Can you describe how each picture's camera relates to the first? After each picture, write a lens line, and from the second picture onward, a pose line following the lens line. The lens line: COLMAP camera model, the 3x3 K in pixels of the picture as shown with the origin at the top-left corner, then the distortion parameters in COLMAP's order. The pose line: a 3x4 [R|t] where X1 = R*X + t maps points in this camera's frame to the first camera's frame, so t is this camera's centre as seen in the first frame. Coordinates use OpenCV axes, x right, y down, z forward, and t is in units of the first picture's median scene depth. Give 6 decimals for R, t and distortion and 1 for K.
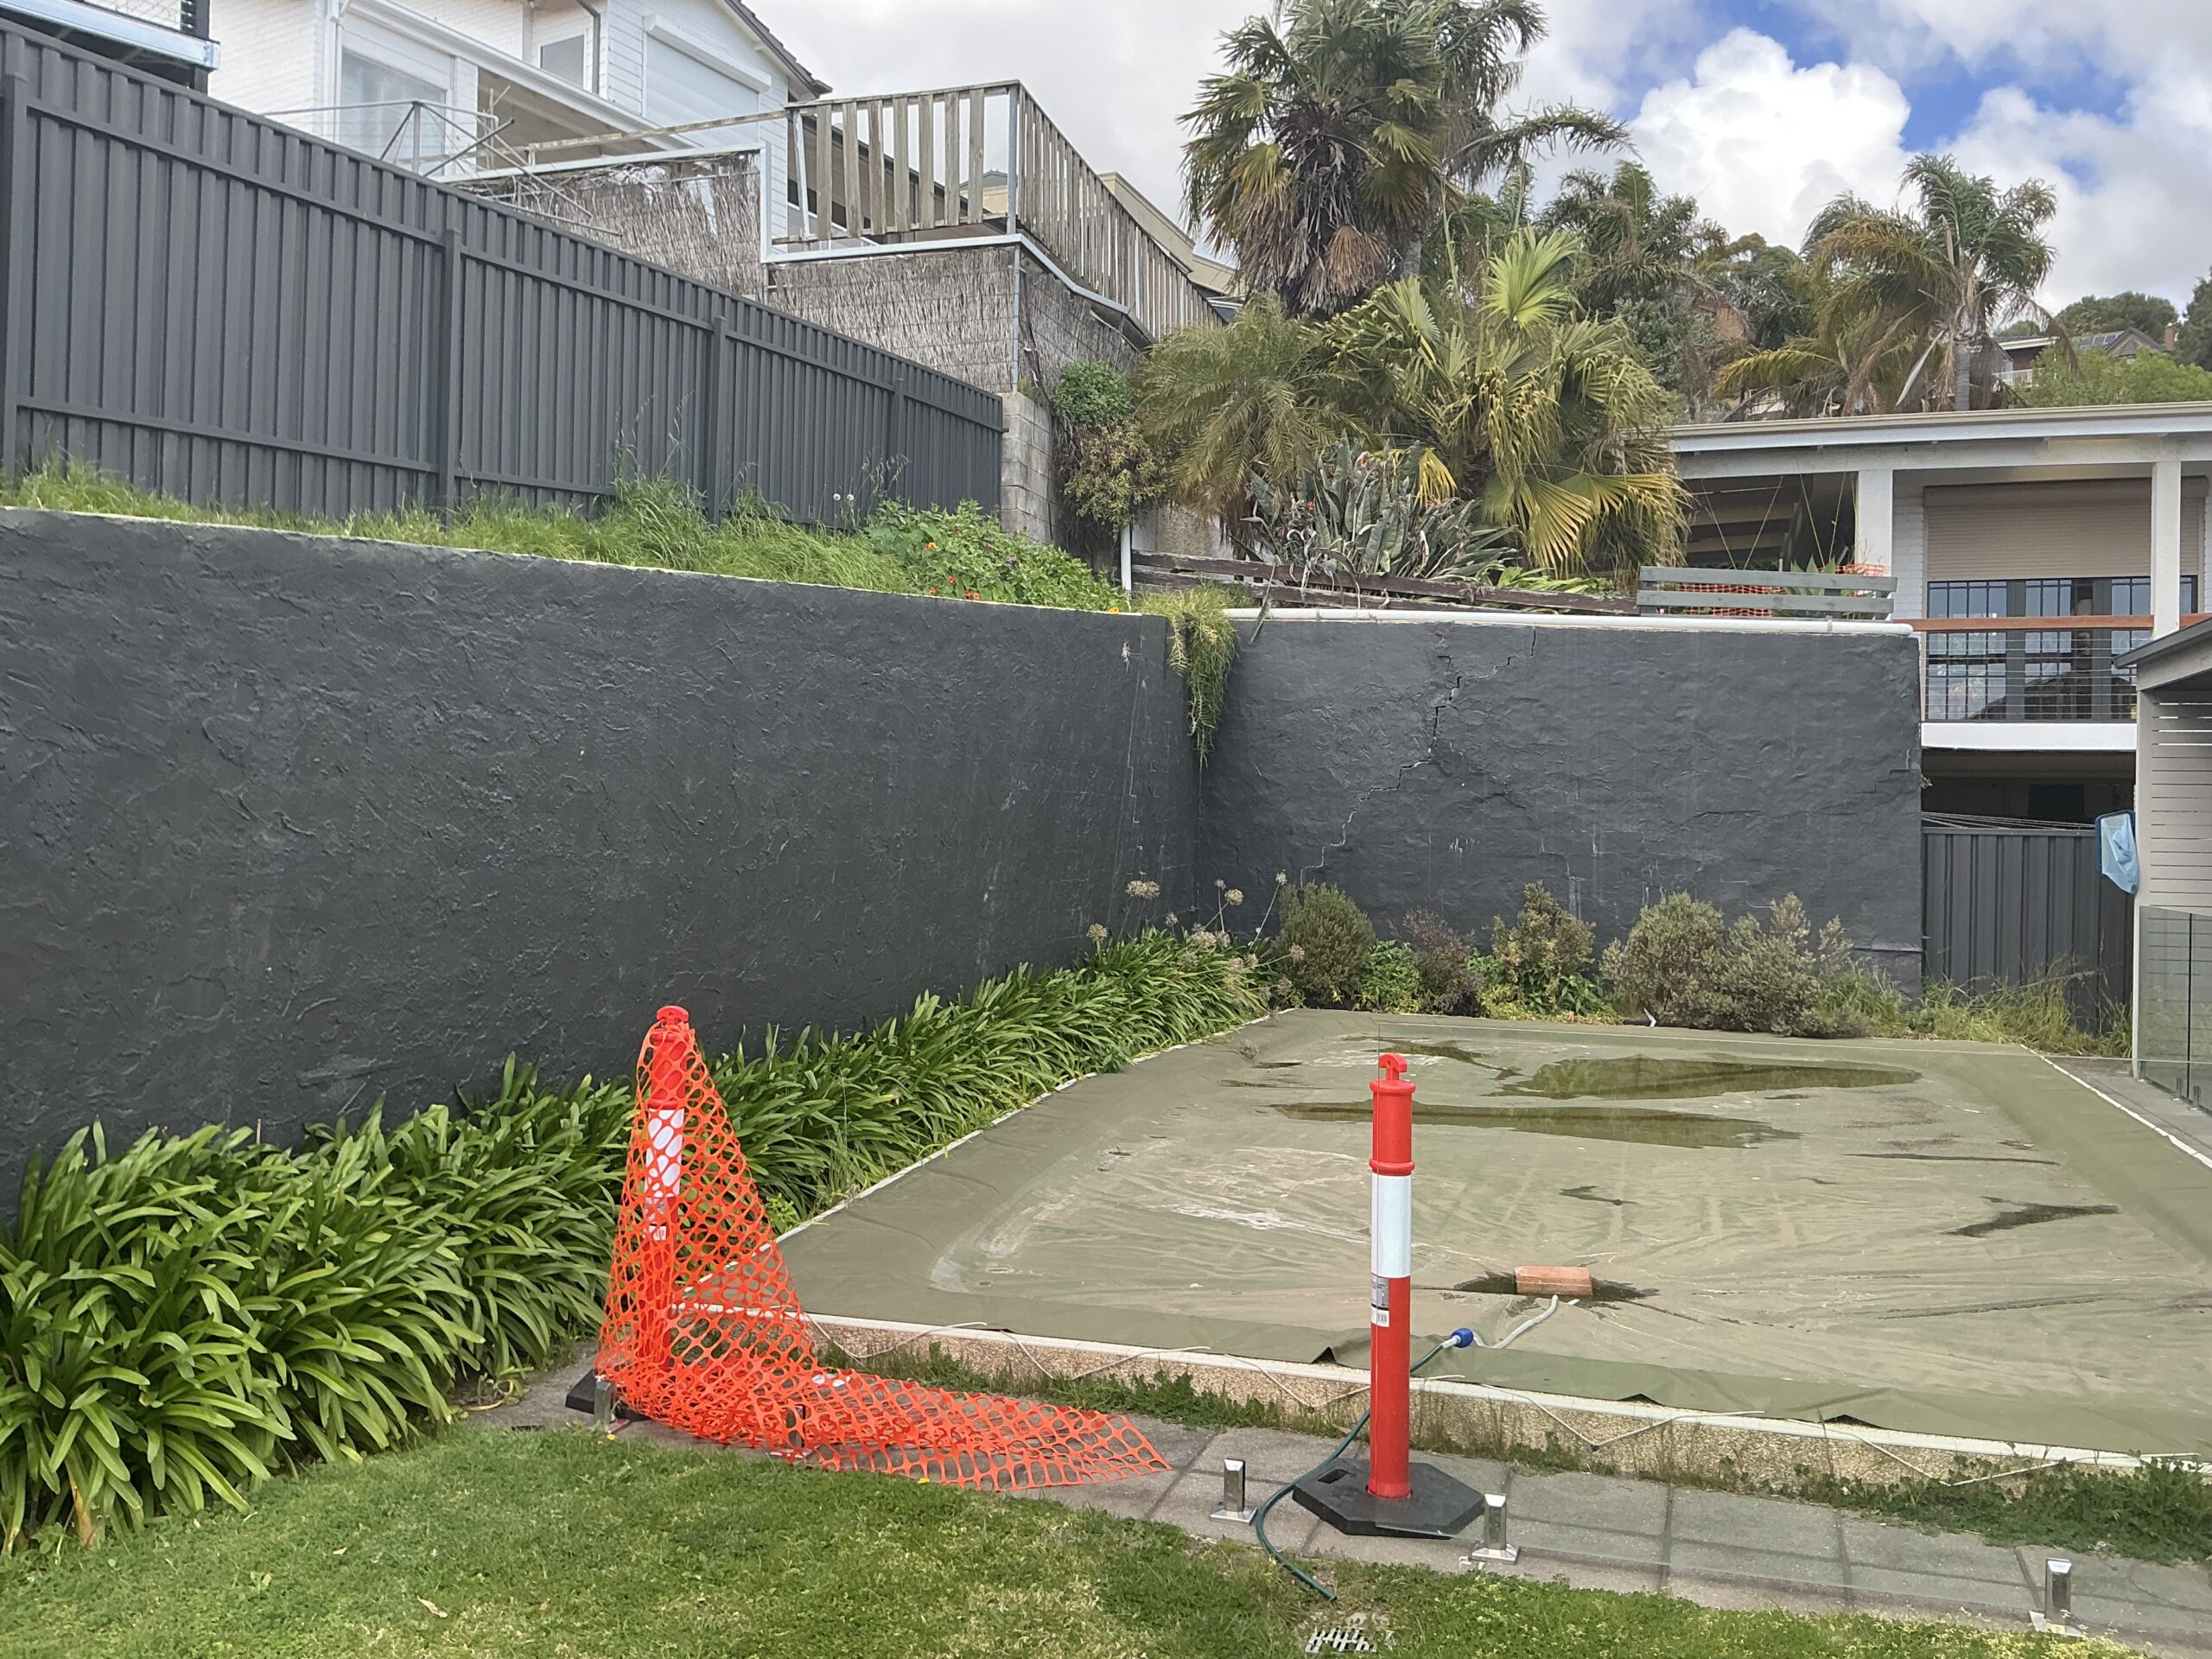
lens RADIAL K [[1836.3, 0, 1106.0], [0, 1836.3, 829.5], [0, 0, 1]] dist [0.157571, -0.345830]
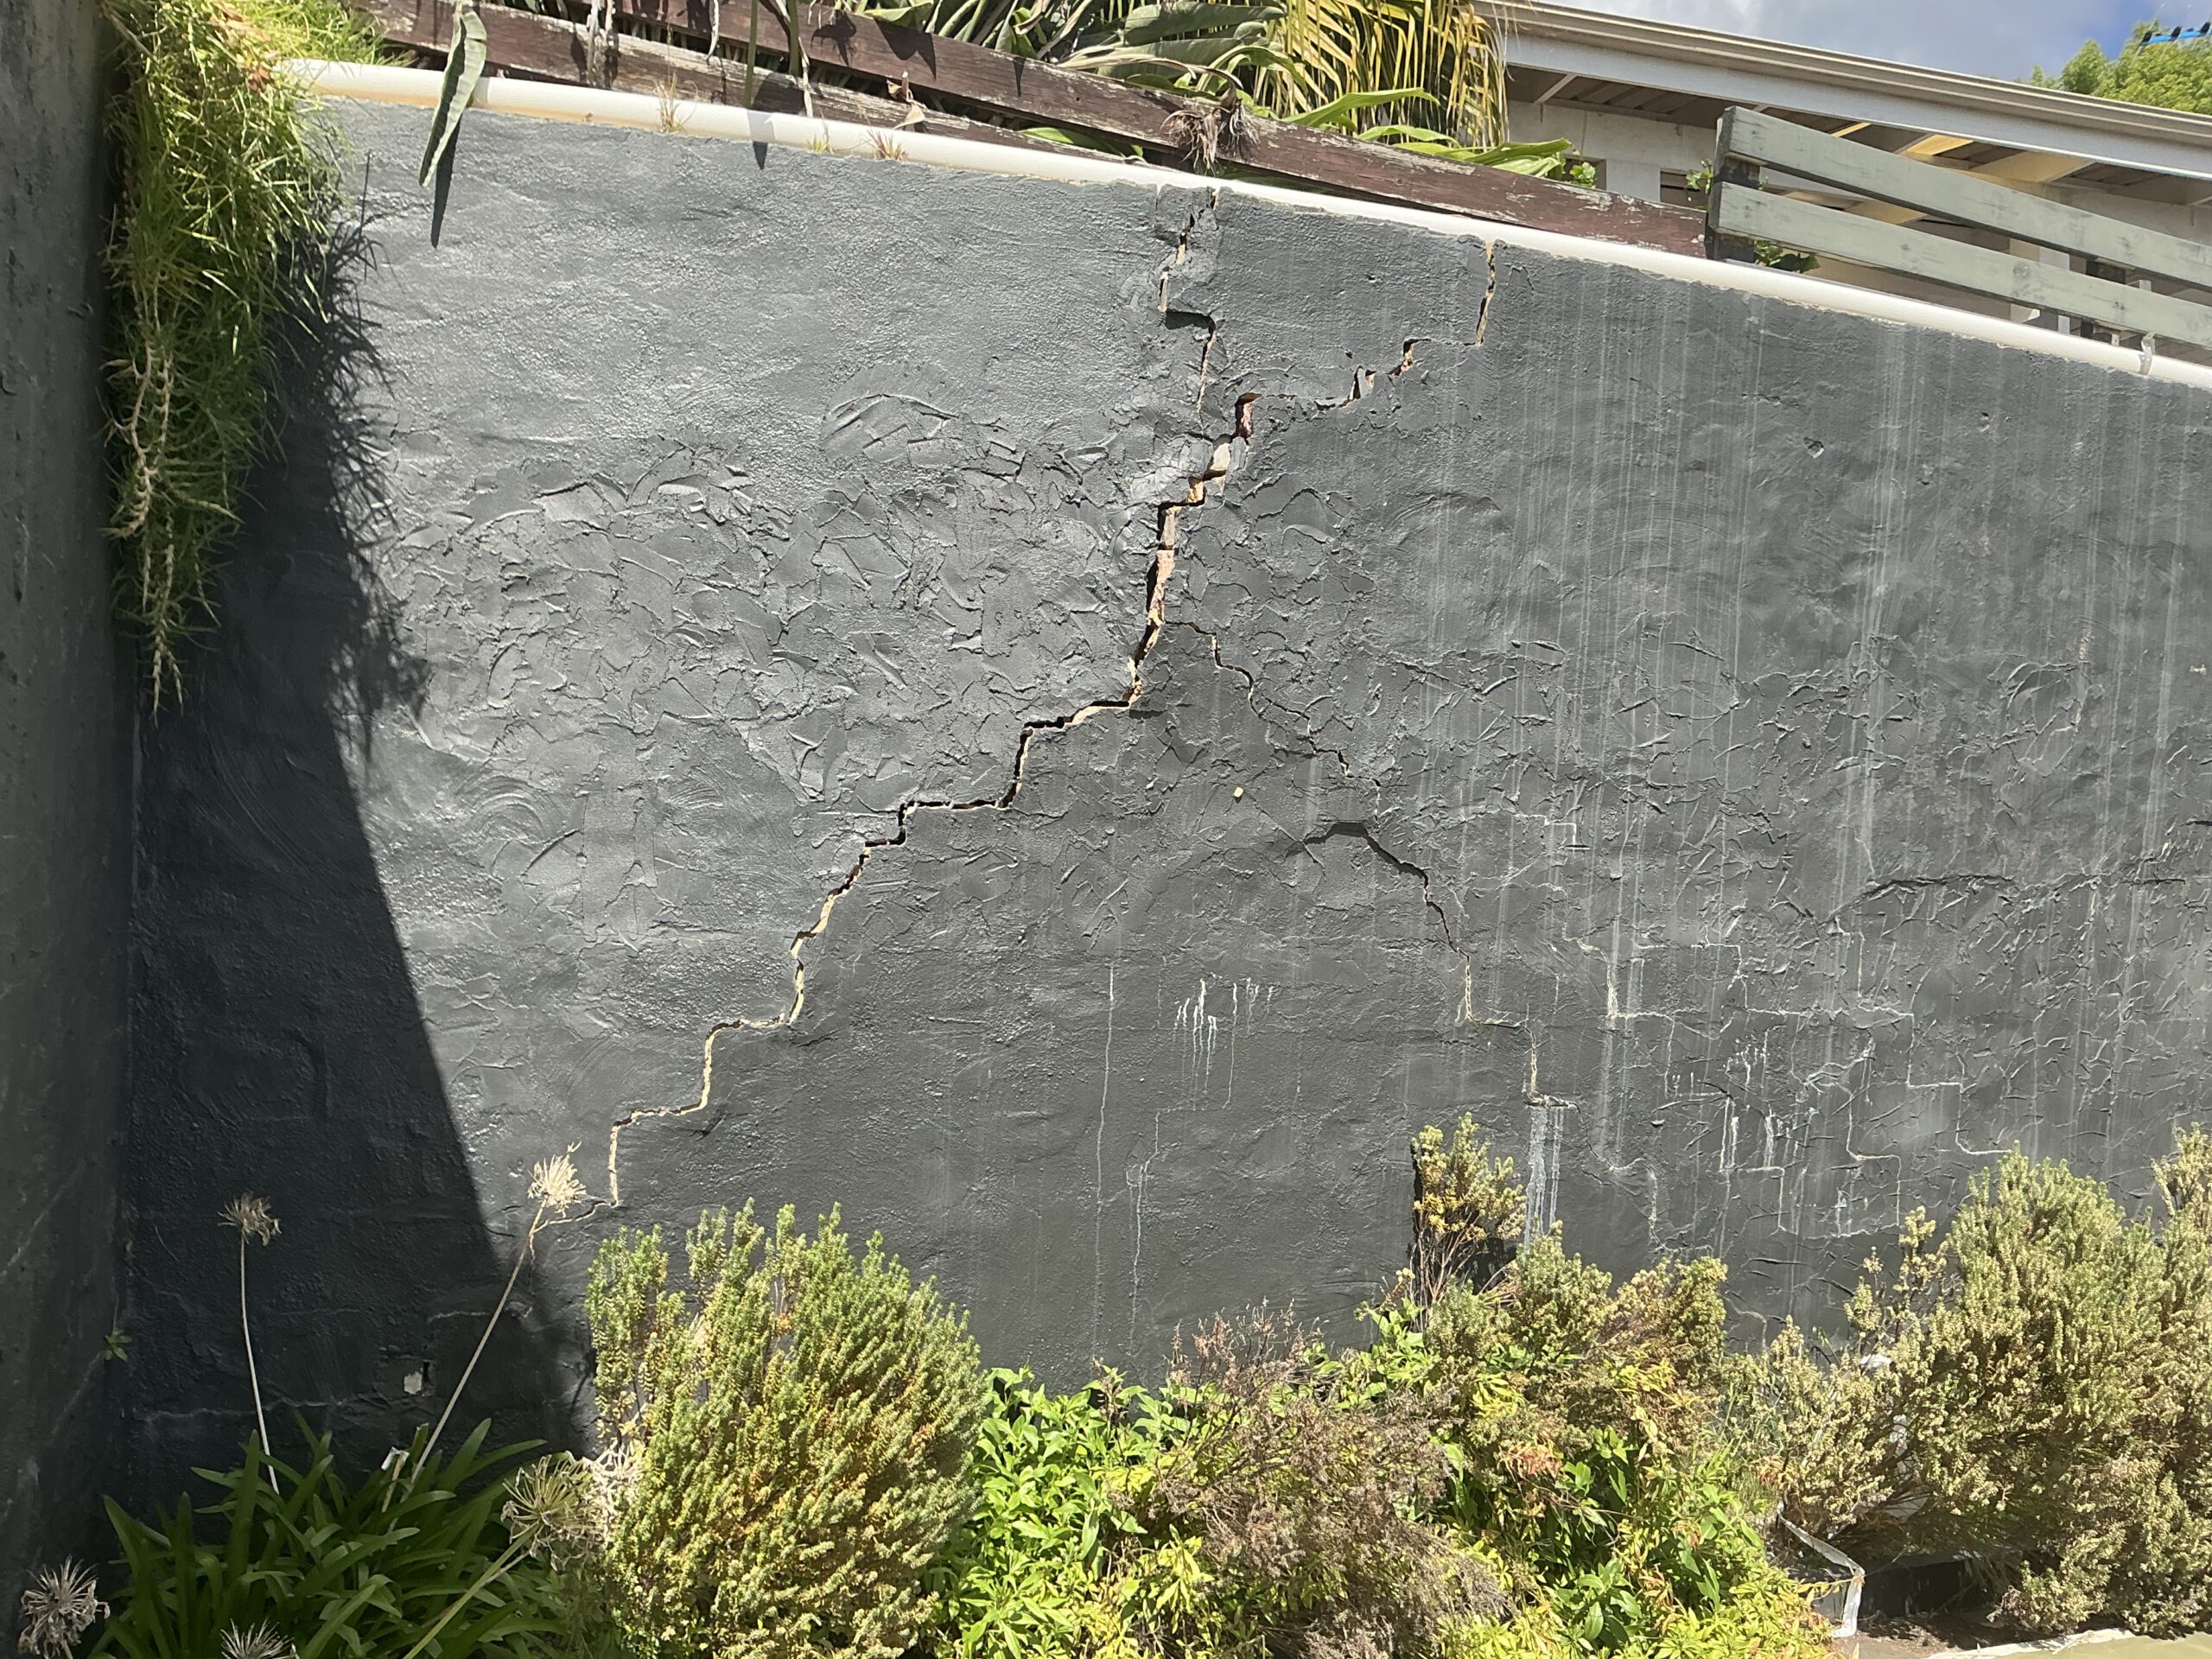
lens RADIAL K [[1836.3, 0, 1106.0], [0, 1836.3, 829.5], [0, 0, 1]] dist [0.157571, -0.345830]
pose [[0.824557, -0.002004, 0.565775, 0.019210], [0.008214, 0.999931, -0.008428, -0.016313], [-0.565719, 0.011597, 0.824516, 0.778575]]
